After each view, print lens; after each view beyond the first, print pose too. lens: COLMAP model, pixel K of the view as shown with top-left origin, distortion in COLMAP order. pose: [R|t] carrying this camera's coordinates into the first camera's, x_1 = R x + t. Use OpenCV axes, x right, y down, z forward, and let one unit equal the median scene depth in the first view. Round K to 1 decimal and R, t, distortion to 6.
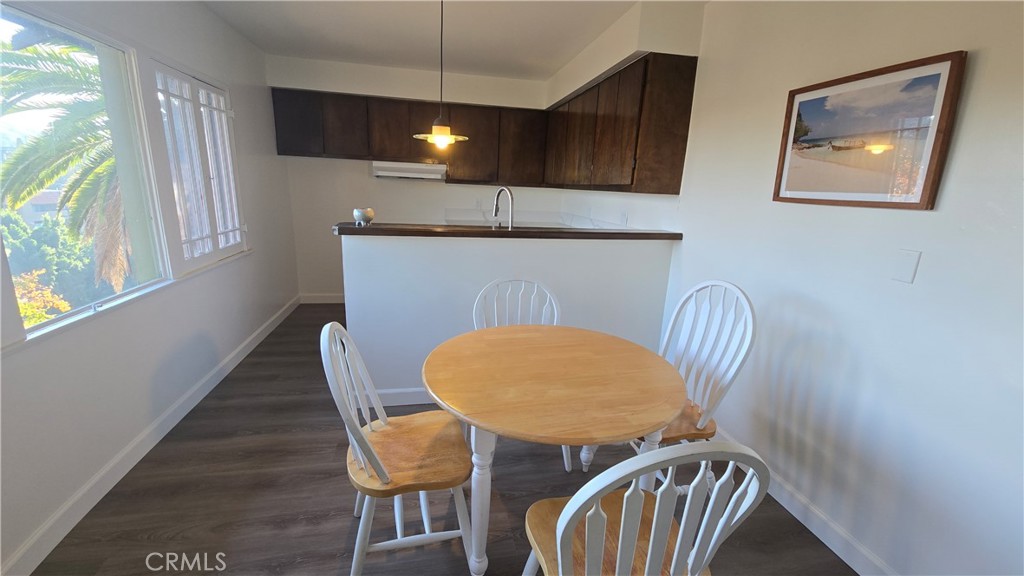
lens RADIAL K [[420.8, 0, 506.9], [0, 420.8, 293.5], [0, 0, 1]] dist [0.002543, -0.007312]
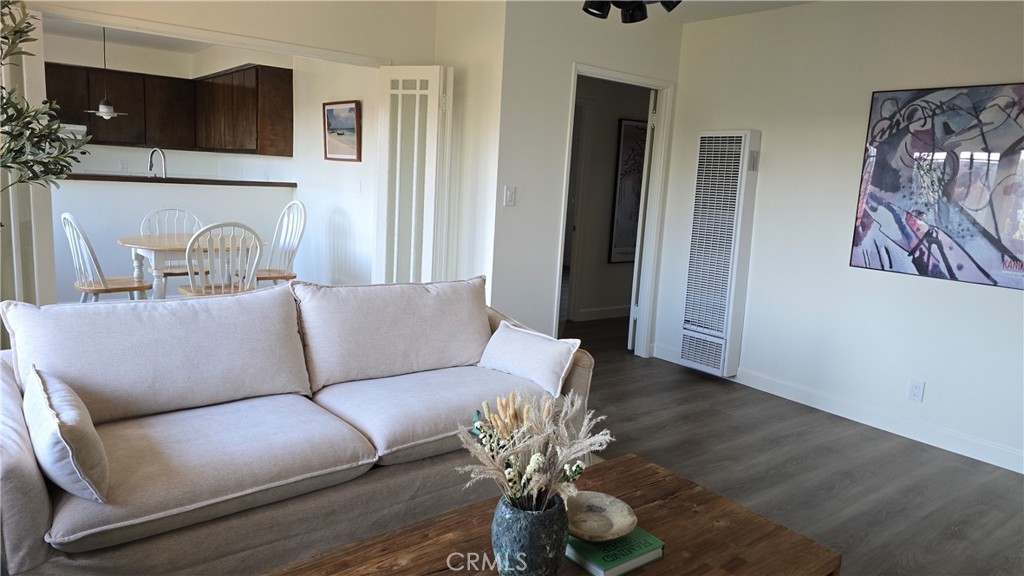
lens RADIAL K [[698.4, 0, 512.0], [0, 698.4, 288.0], [0, 0, 1]] dist [0.073589, -0.081244]
pose [[0.890695, -0.063771, 0.450107, -0.047419], [0.092913, 0.994749, -0.042925, 0.427264], [-0.445006, 0.080053, 0.891942, -1.614652]]
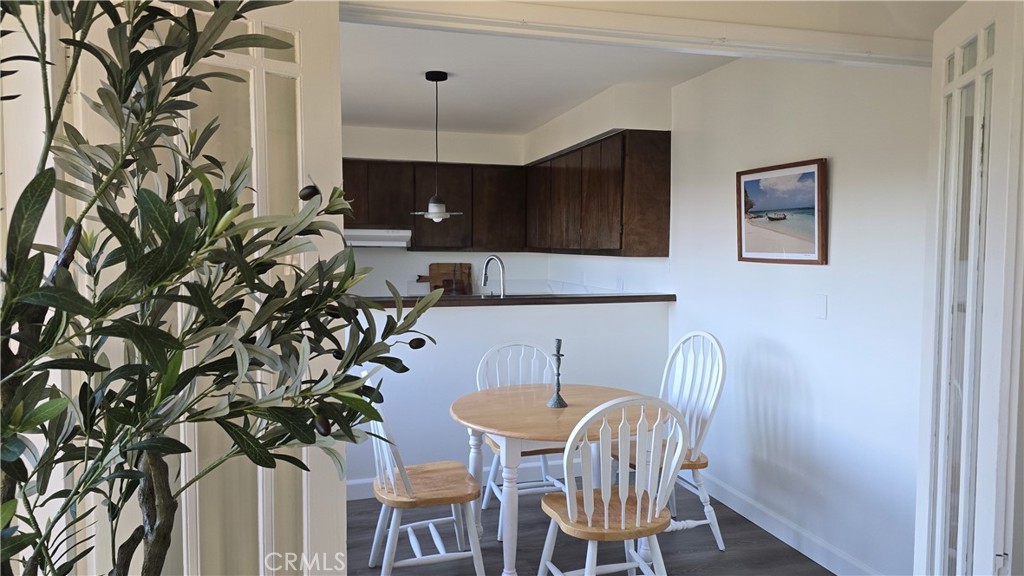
lens RADIAL K [[698.4, 0, 512.0], [0, 698.4, 288.0], [0, 0, 1]] dist [0.073589, -0.081244]
pose [[0.995408, -0.042142, 0.085952, -0.117313], [0.057272, 0.981636, -0.181964, 0.130021], [-0.076705, 0.186051, 0.979541, -0.640180]]
